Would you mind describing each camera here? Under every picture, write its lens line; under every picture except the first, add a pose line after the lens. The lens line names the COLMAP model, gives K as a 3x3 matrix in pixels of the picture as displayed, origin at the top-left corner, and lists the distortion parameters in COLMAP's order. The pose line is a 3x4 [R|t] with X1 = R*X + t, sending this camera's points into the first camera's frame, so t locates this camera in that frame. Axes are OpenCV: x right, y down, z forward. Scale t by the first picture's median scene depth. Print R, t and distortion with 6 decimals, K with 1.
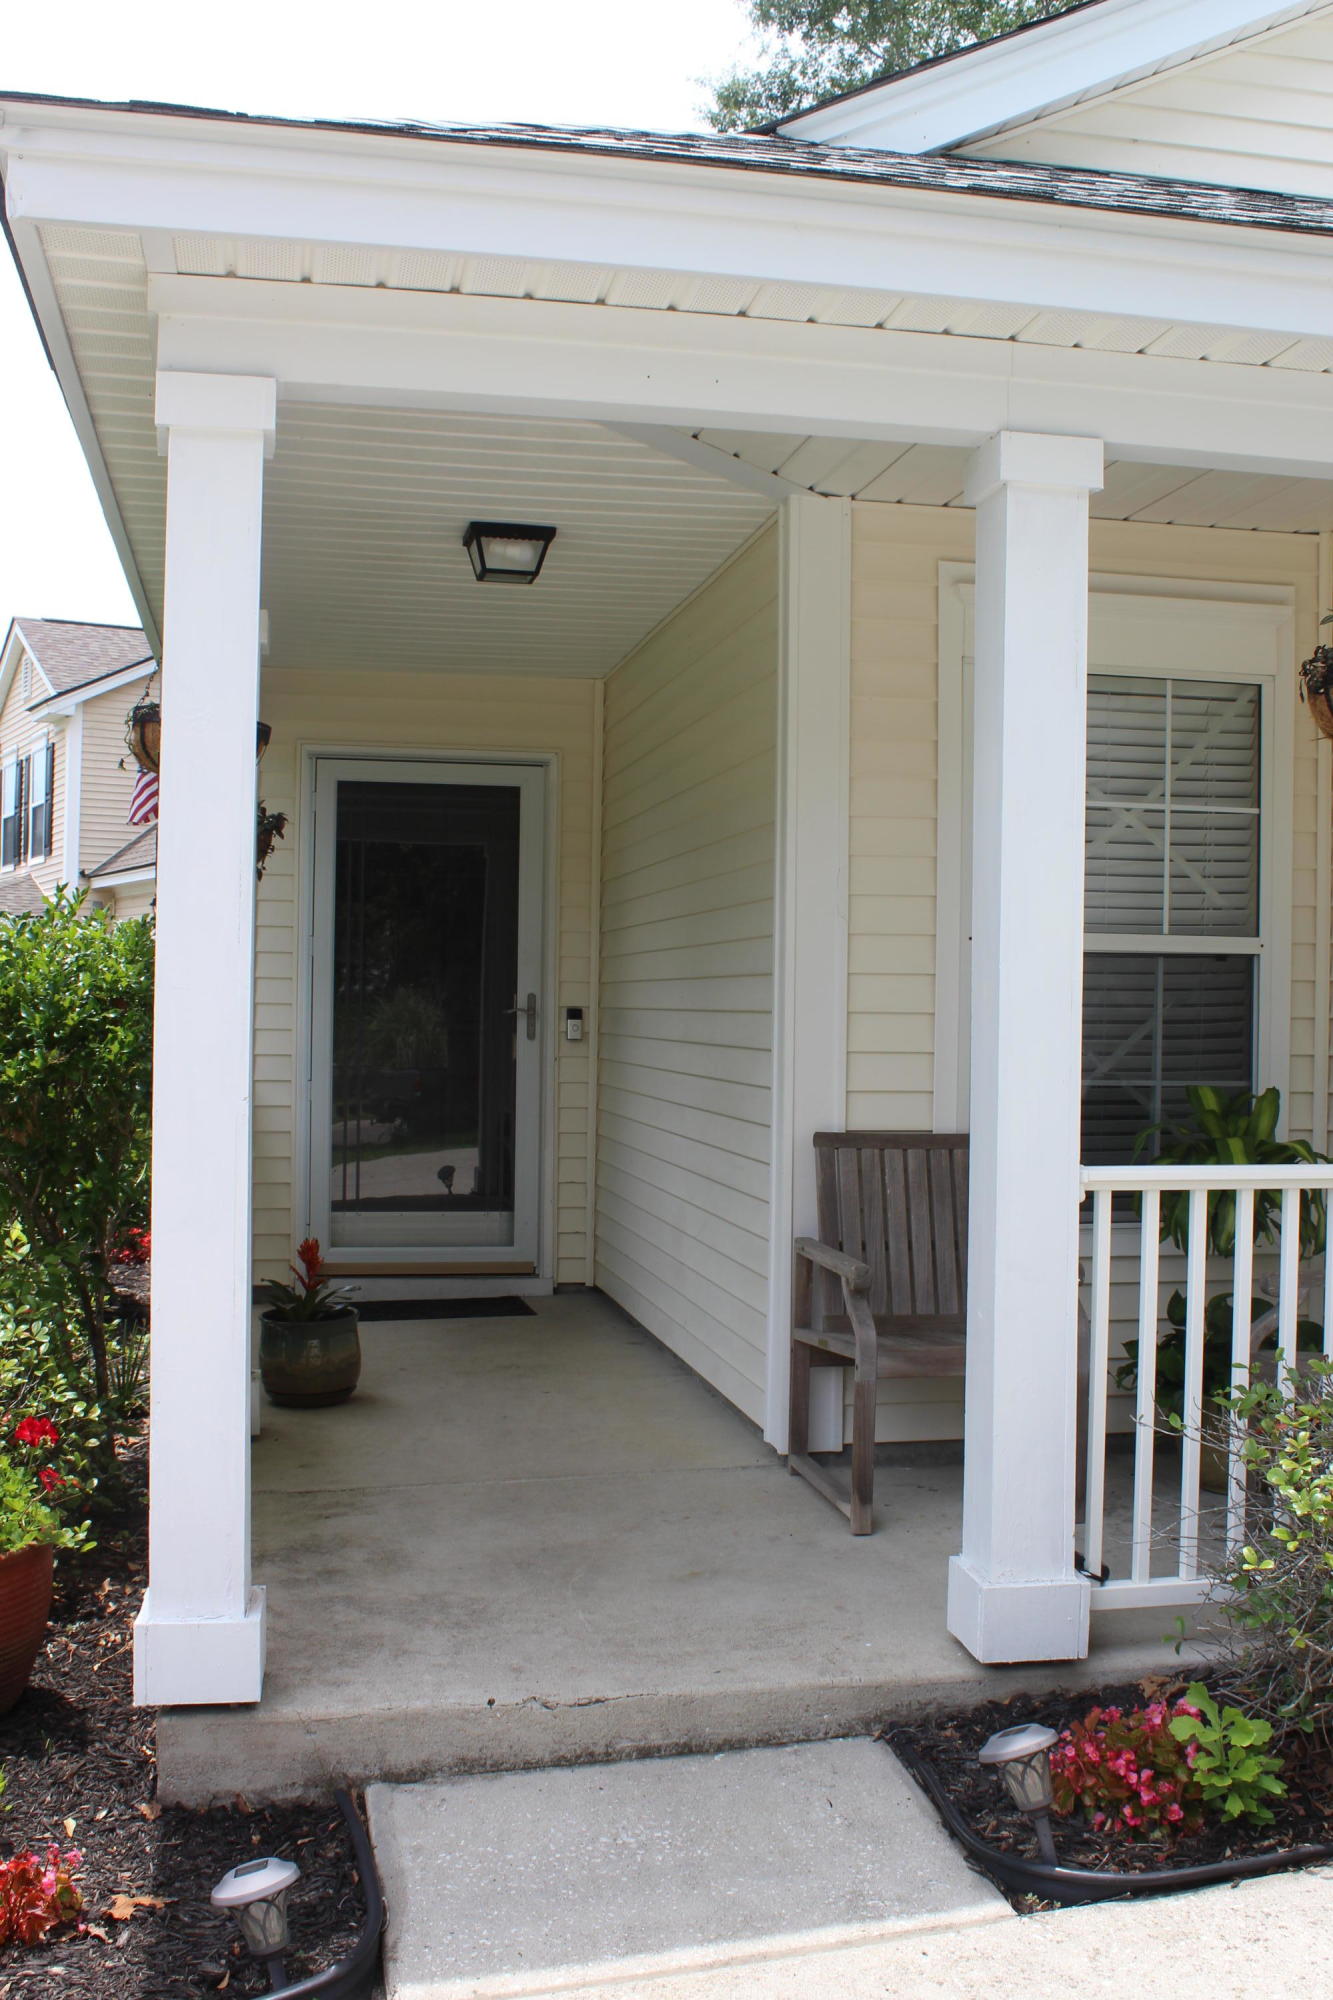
lens RADIAL K [[1981.1, 0, 666.3], [0, 1981.1, 991.6], [0, 0, 1]] dist [-0.116851, 0.011684]
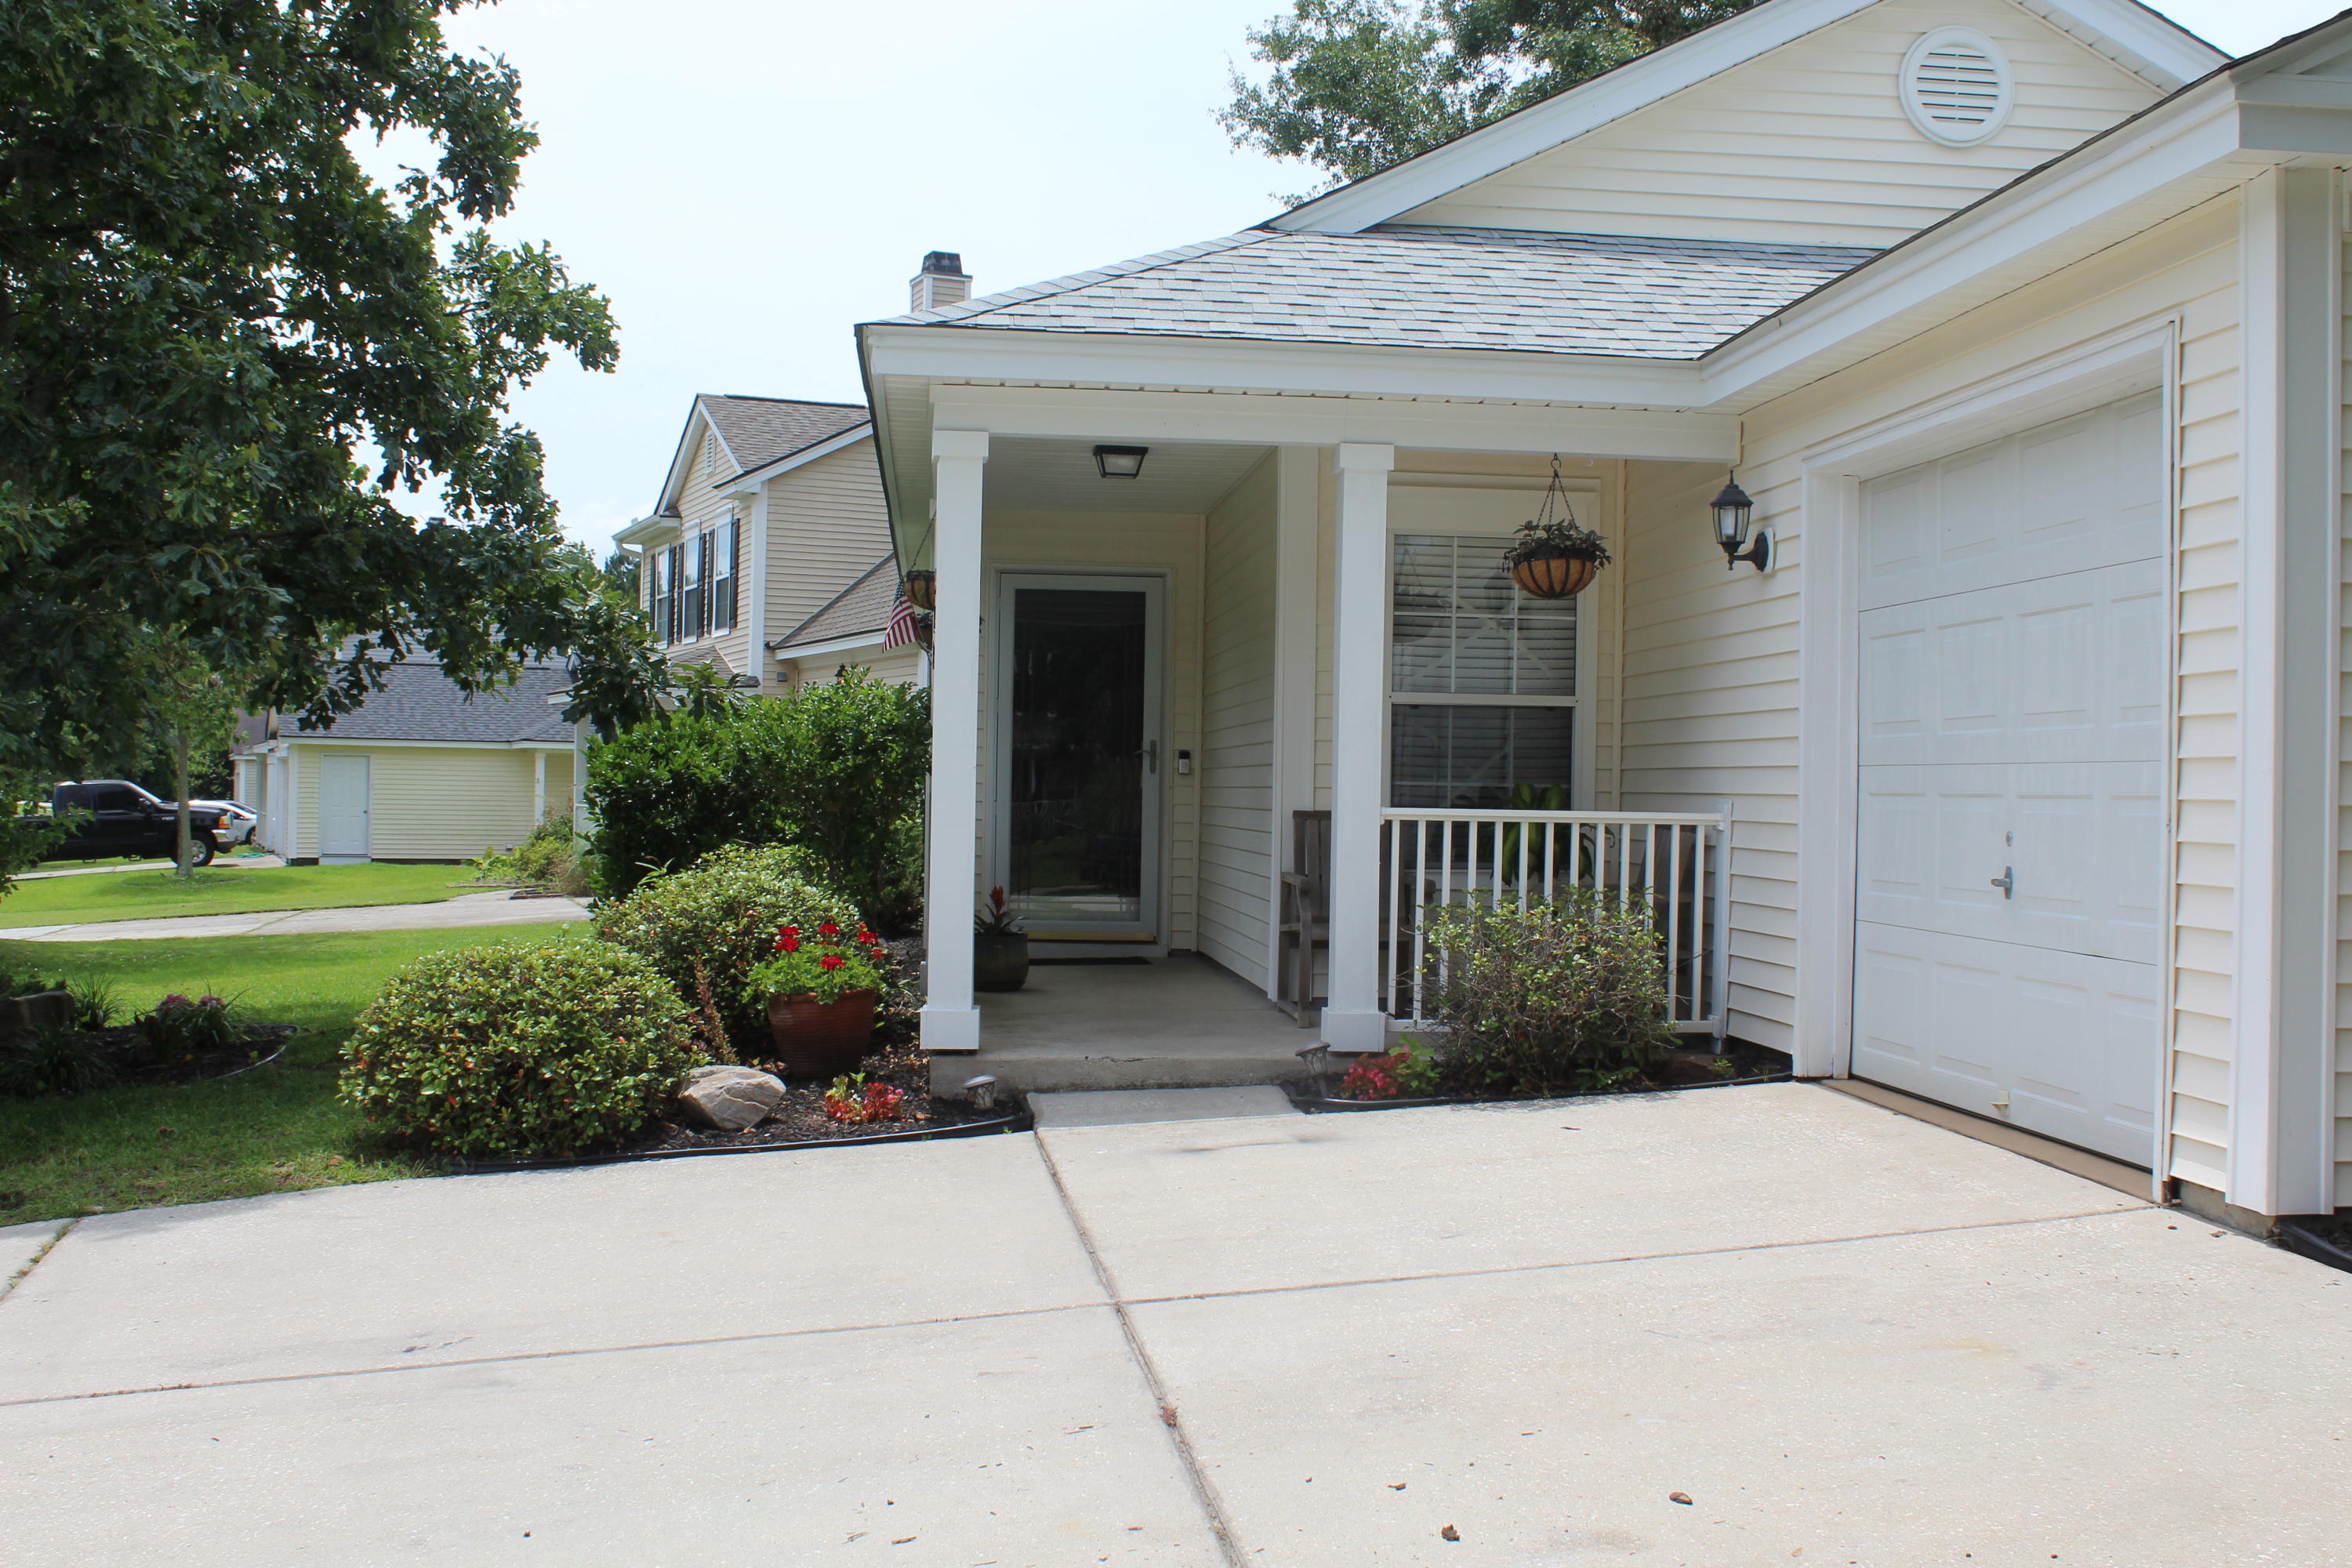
lens RADIAL K [[2335.5, 0, 1168.8], [0, 2335.5, 781.3], [0, 0, 1]] dist [-0.130053, 0.138571]
pose [[0.995258, 0.004838, -0.097152, 0.133296], [-0.004739, 0.999988, 0.001249, 0.036252], [0.097157, -0.000783, 0.995269, -0.824871]]
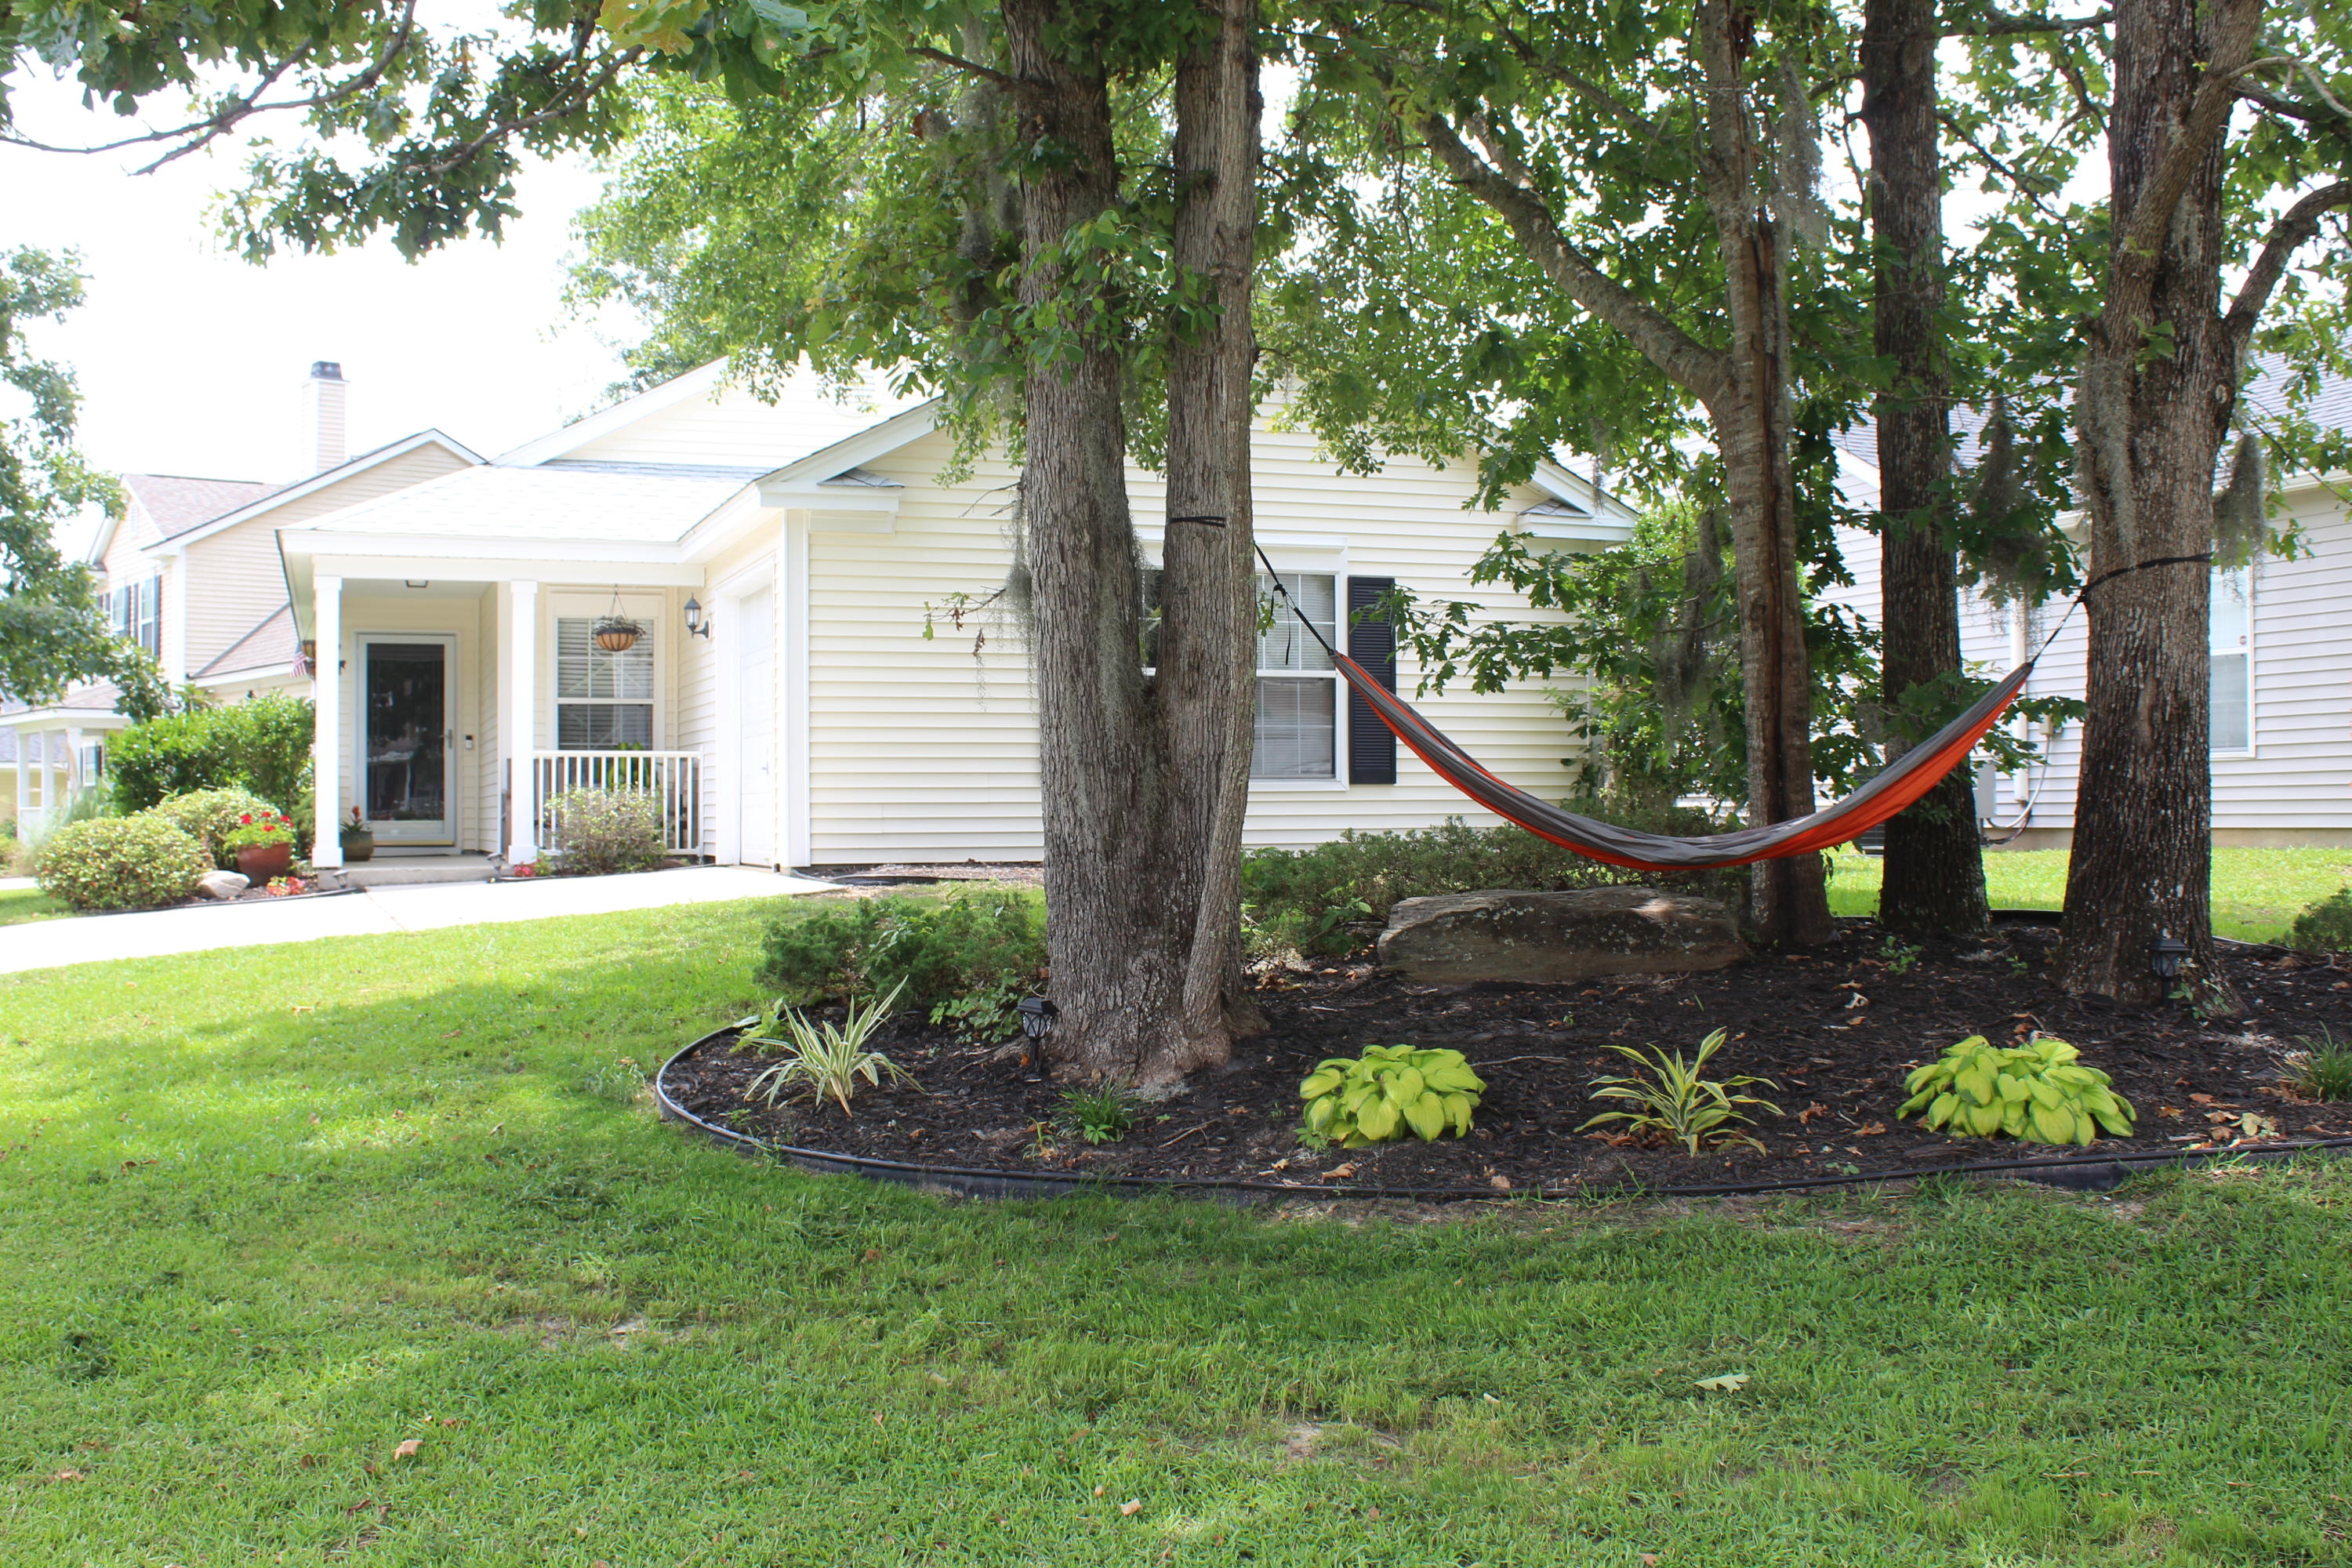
lens RADIAL K [[2335.5, 0, 1168.8], [0, 2335.5, 781.3], [0, 0, 1]] dist [-0.130053, 0.138571]
pose [[0.988487, -0.015047, 0.150554, 0.486317], [0.016242, 0.999846, -0.006713, 0.126666], [-0.150430, 0.009081, 0.988579, -2.500057]]
